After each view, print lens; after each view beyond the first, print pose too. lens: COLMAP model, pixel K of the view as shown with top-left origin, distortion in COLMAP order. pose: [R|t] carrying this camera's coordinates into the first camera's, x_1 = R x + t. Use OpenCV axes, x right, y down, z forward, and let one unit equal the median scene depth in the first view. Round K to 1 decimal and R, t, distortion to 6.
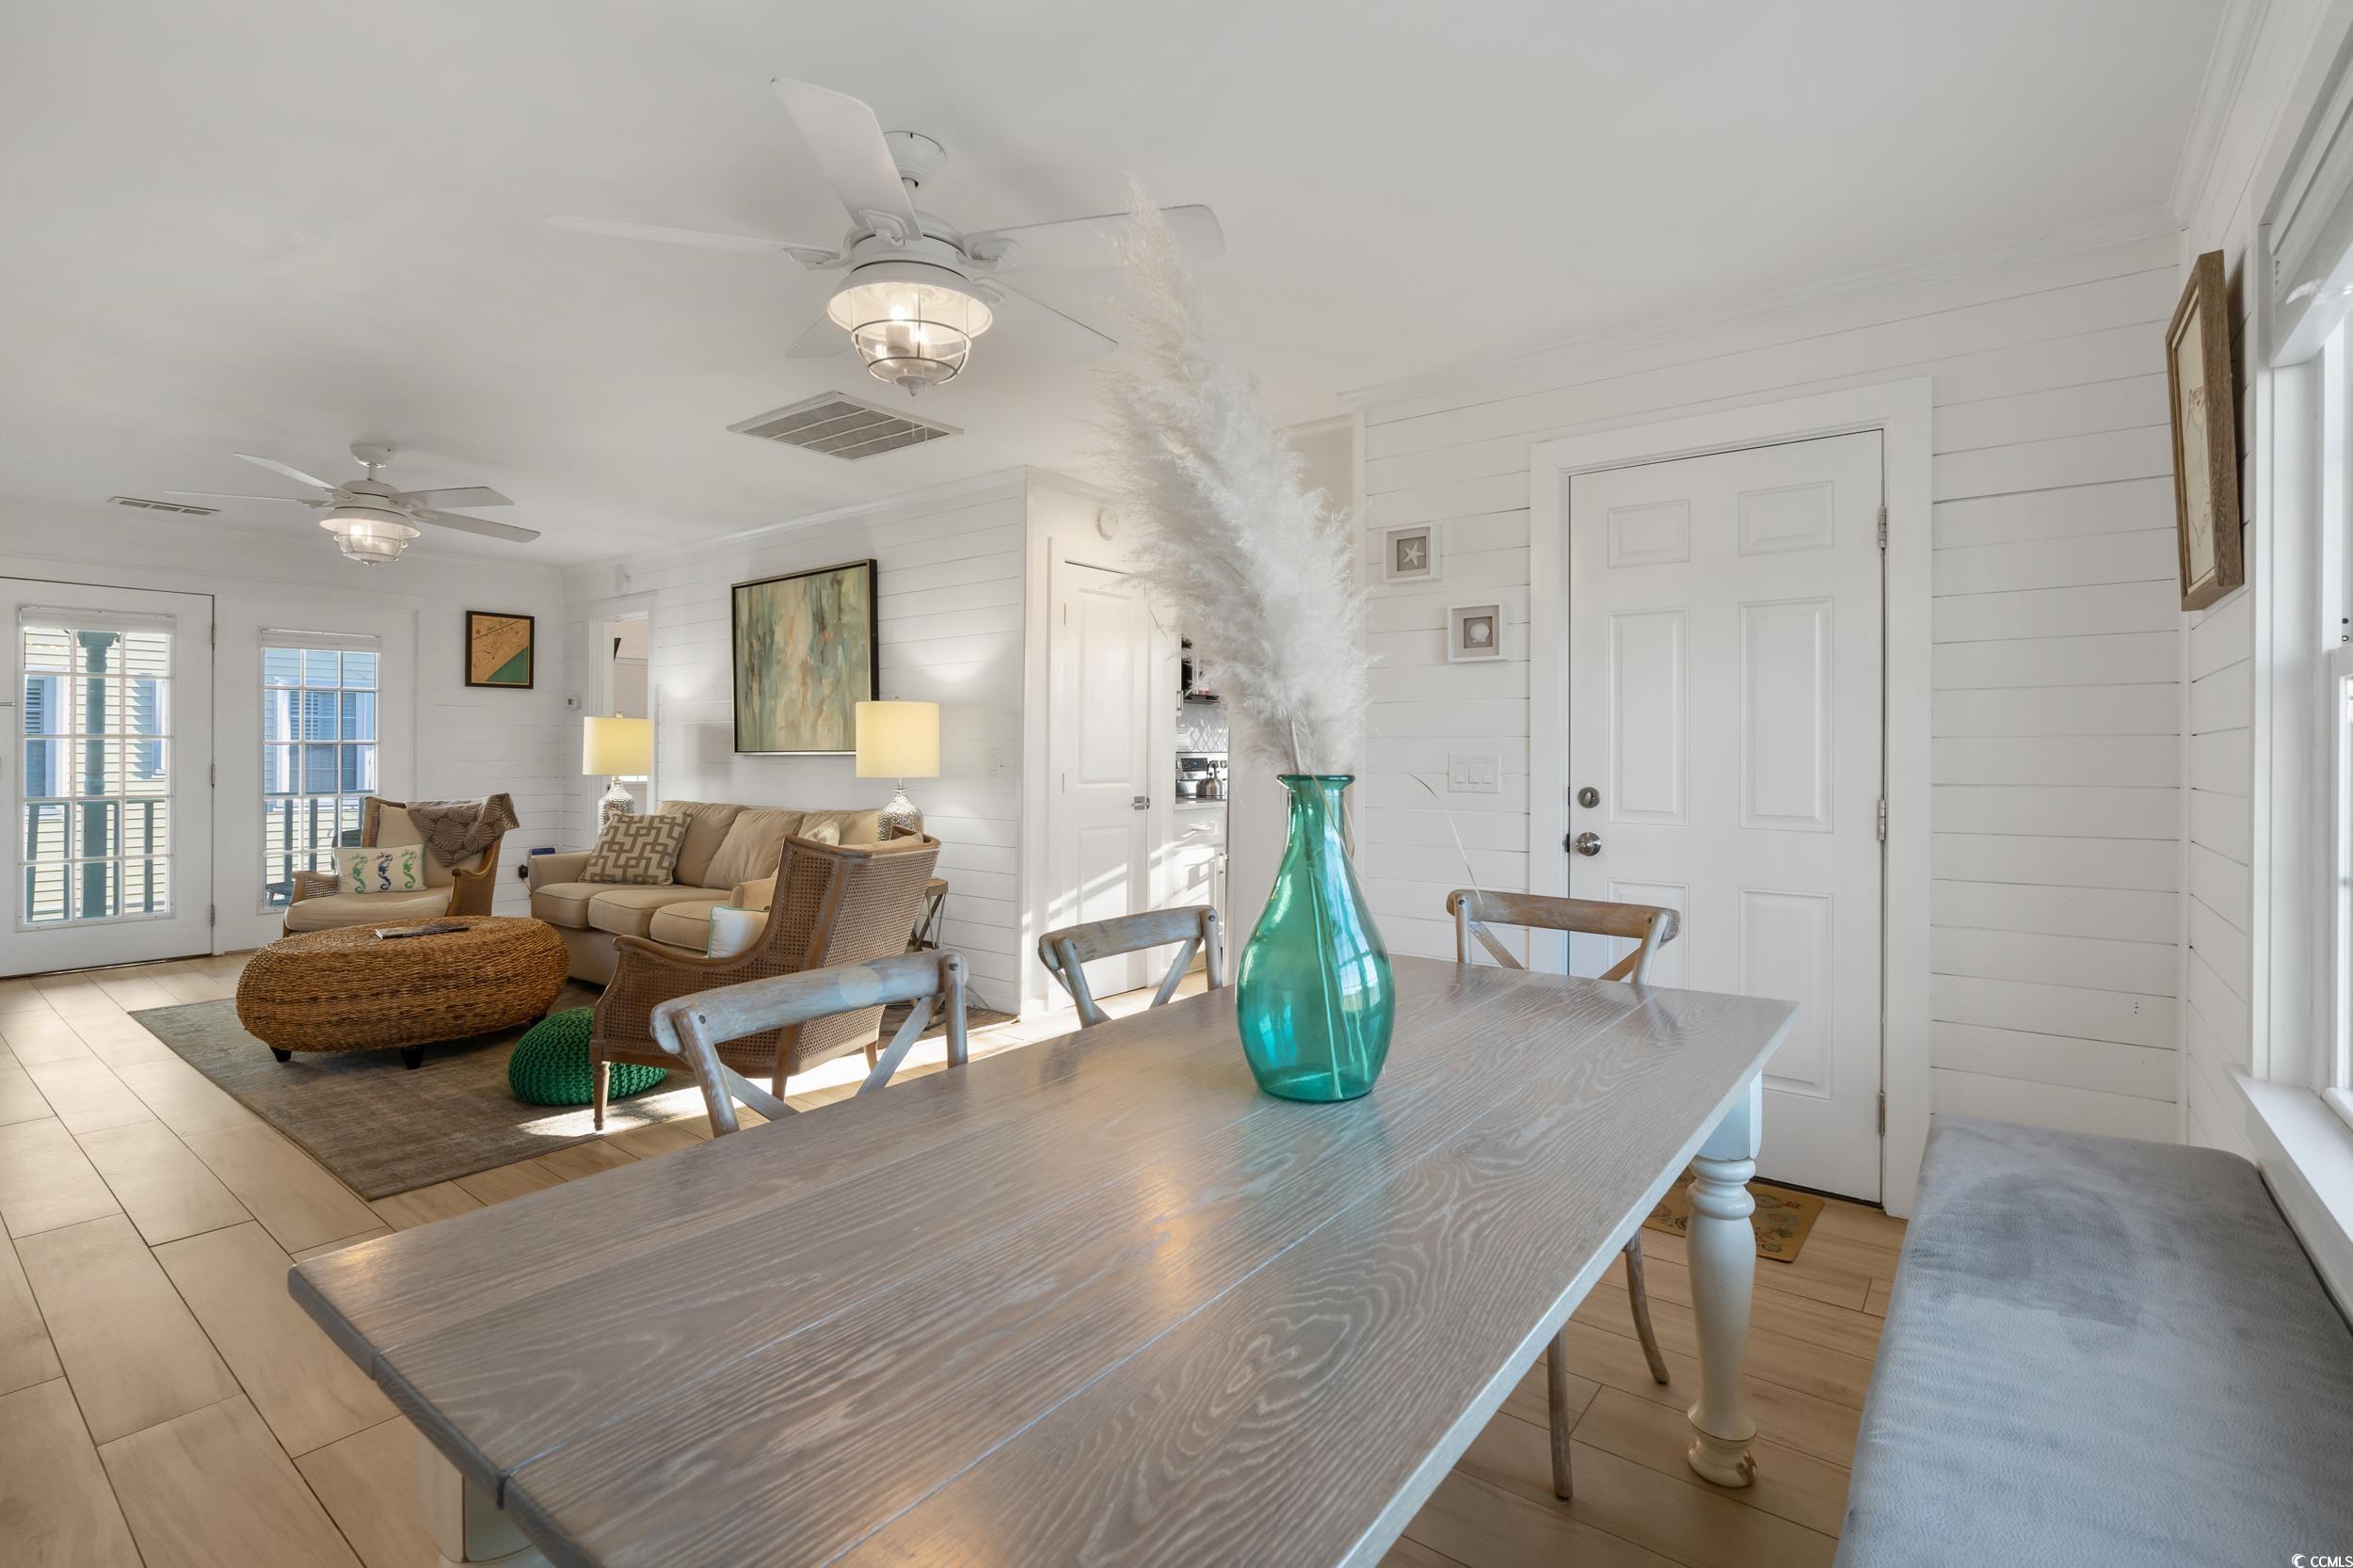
lens RADIAL K [[1100.6, 0, 1183.5], [0, 1100.6, 745.4], [0, 0, 1]] dist [-0.001304, 0.000401]
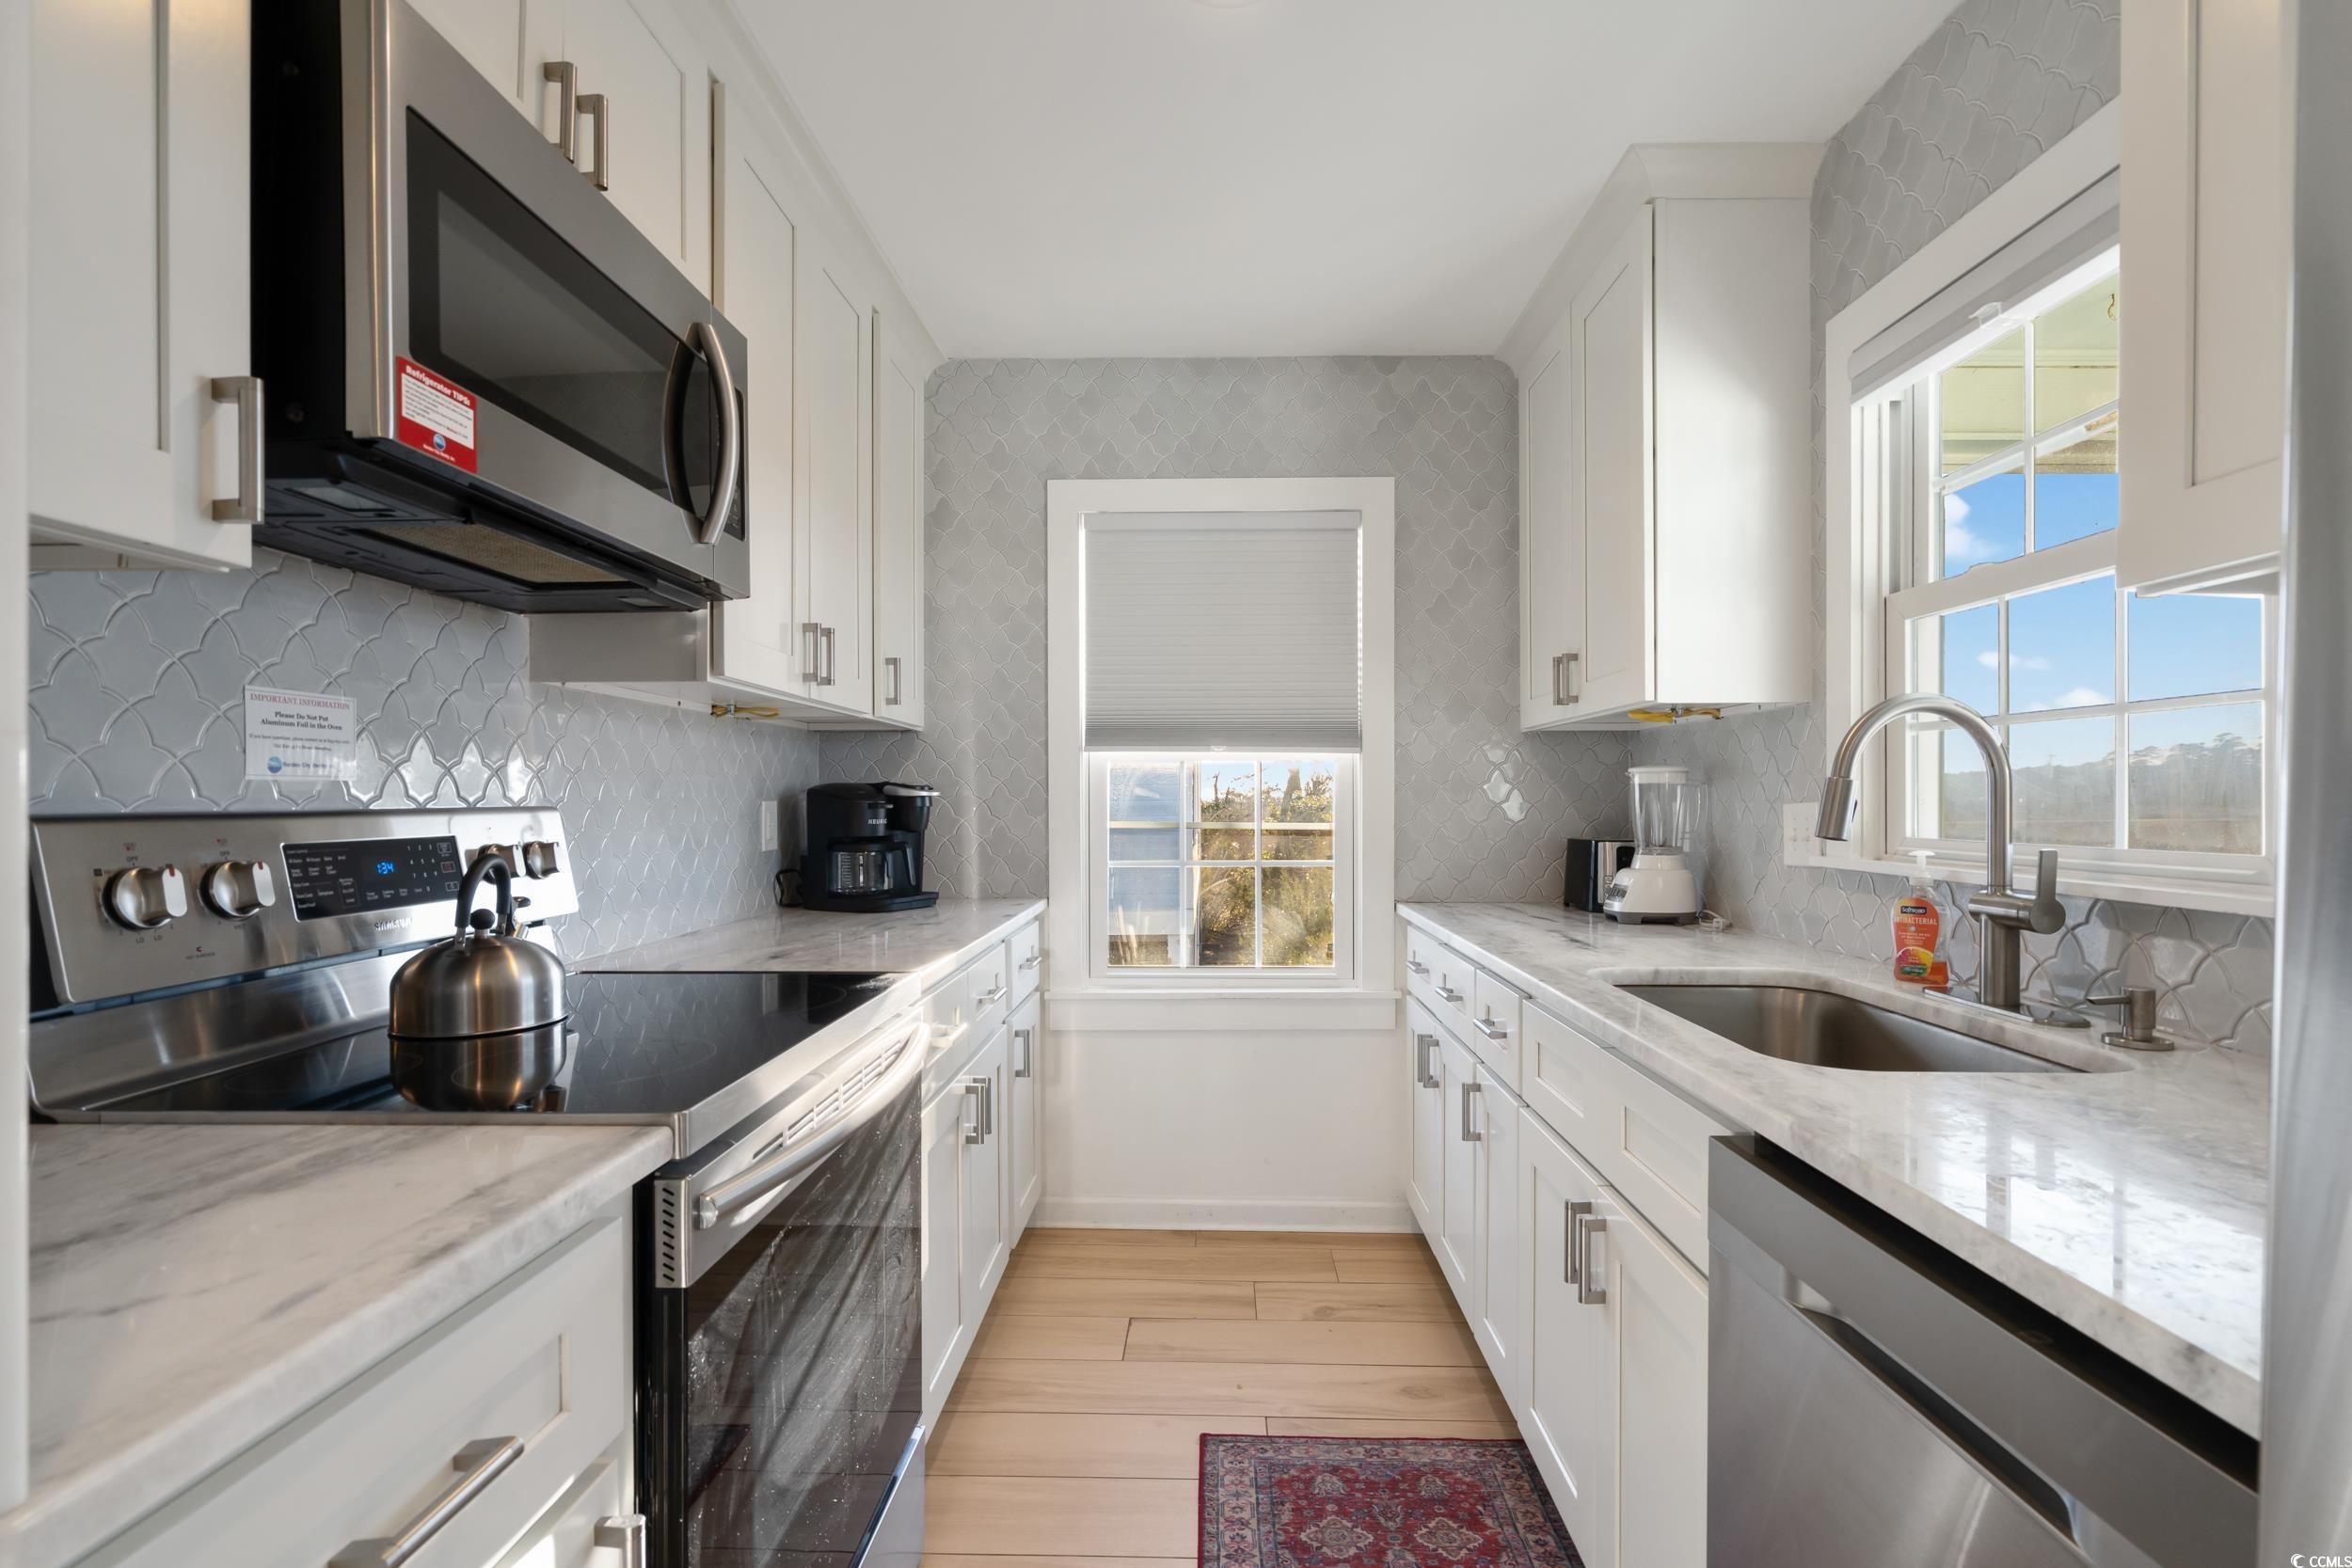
lens RADIAL K [[1103.4, 0, 1202.3], [0, 1103.4, 794.8], [0, 0, 1]] dist [-0.002075, 0.000516]
pose [[0.804211, -0.006744, 0.594306, 0.013181], [0.006059, 0.999977, 0.003147, 0.003663], [-0.594313, 0.001070, 0.804233, 0.875503]]
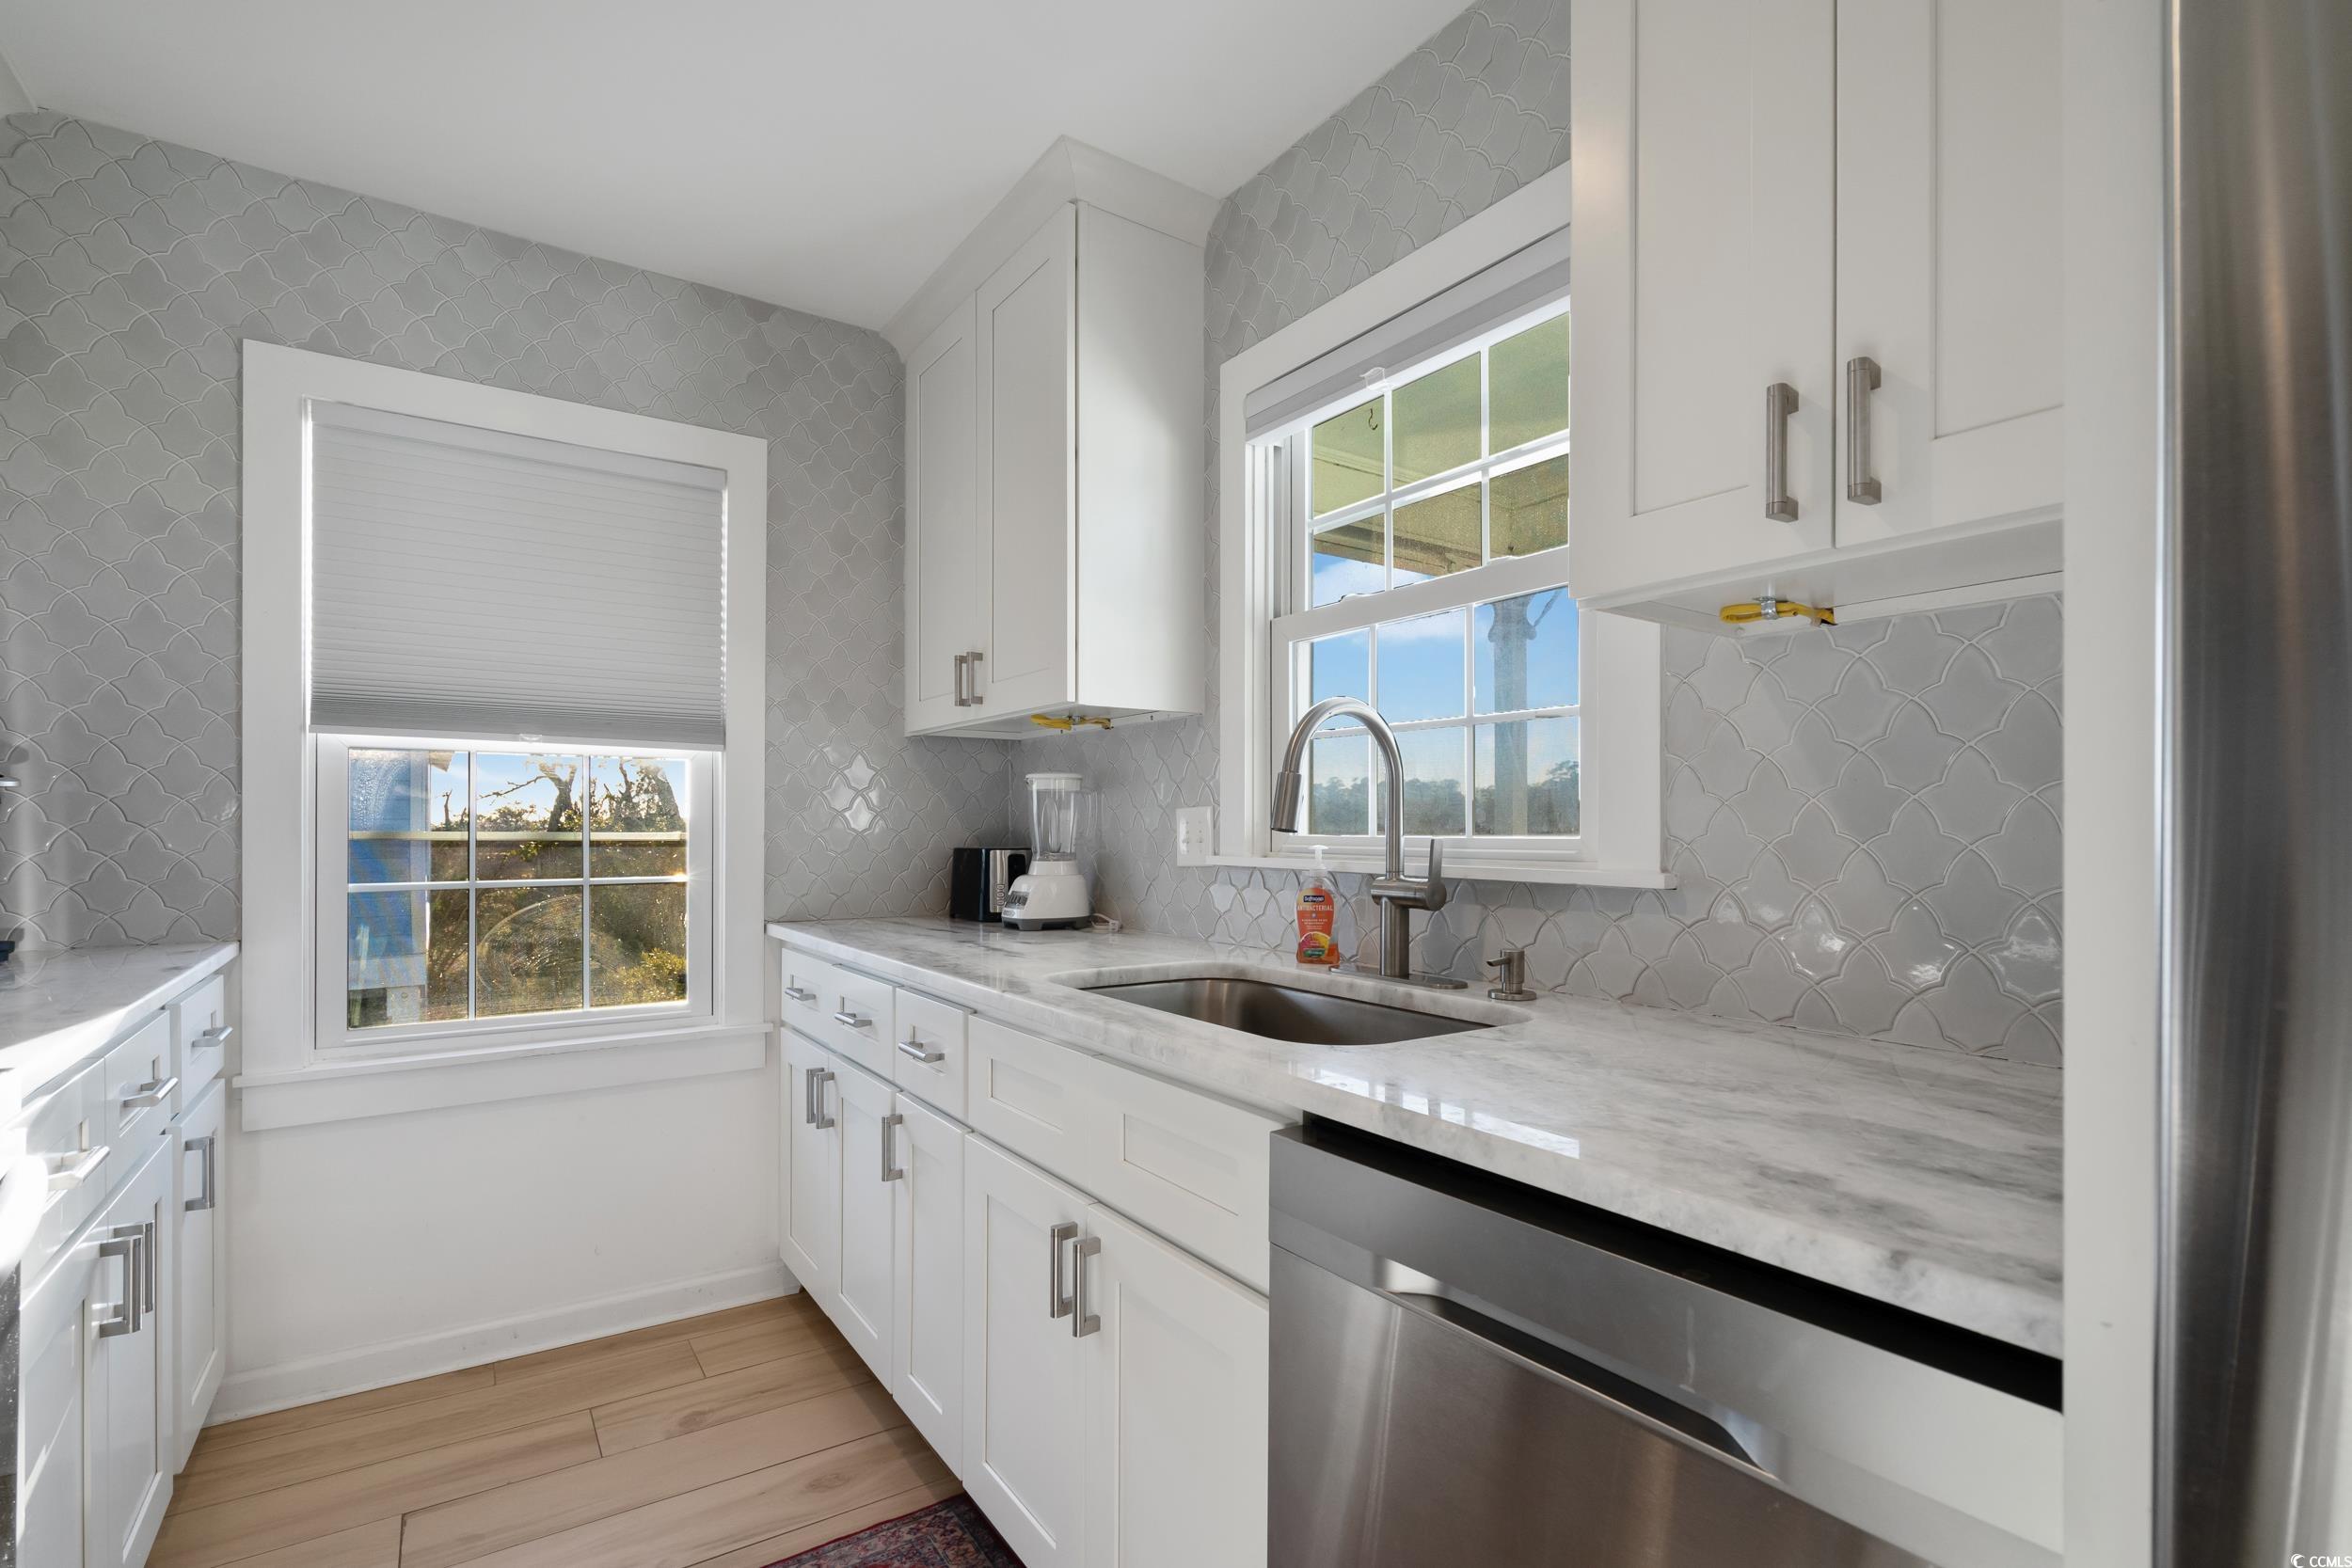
lens RADIAL K [[1076.1, 0, 1187.8], [0, 1076.1, 819.3], [0, 0, 1]] dist [-0.002010, 0.000364]
pose [[0.305259, -0.000858, 0.952269, 0.024724], [-0.002453, 0.999996, 0.001687, 0.012617], [-0.952266, -0.002851, 0.305255, 0.938247]]
